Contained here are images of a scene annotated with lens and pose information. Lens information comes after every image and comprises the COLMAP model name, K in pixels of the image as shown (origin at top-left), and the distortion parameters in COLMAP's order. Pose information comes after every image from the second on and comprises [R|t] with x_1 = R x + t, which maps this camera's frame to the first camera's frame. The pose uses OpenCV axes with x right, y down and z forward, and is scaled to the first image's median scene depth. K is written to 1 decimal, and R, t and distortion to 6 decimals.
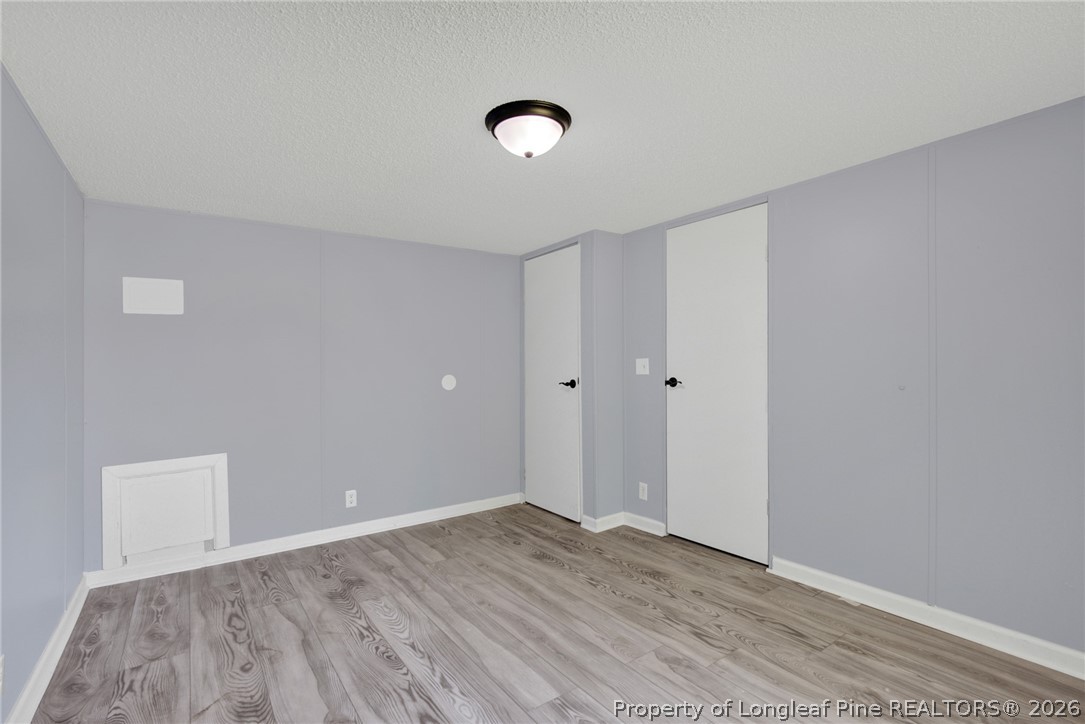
lens RADIAL K [[510.2, 0, 547.7], [0, 510.2, 373.4], [0, 0, 1]] dist [-0.025908, 0.008304]
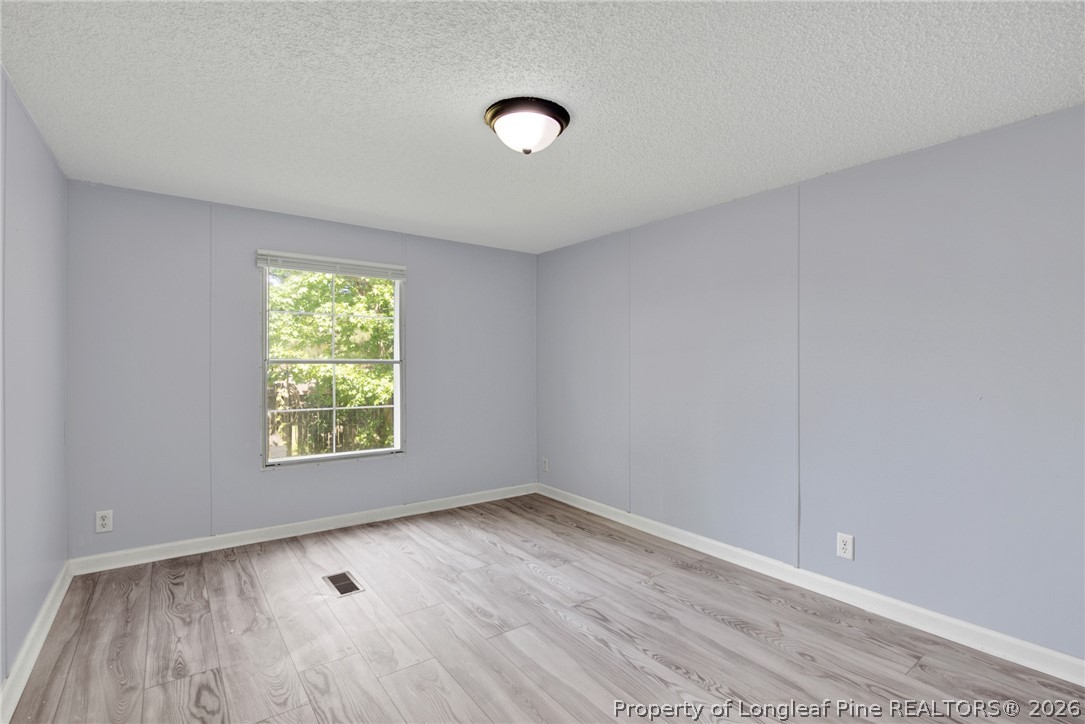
lens RADIAL K [[510.2, 0, 547.7], [0, 510.2, 373.4], [0, 0, 1]] dist [-0.025908, 0.008304]
pose [[-0.999723, 0.003487, -0.023259, -0.050001], [0.002618, 0.999302, 0.037274, -0.027424], [0.023373, 0.037203, -0.999034, 1.950156]]
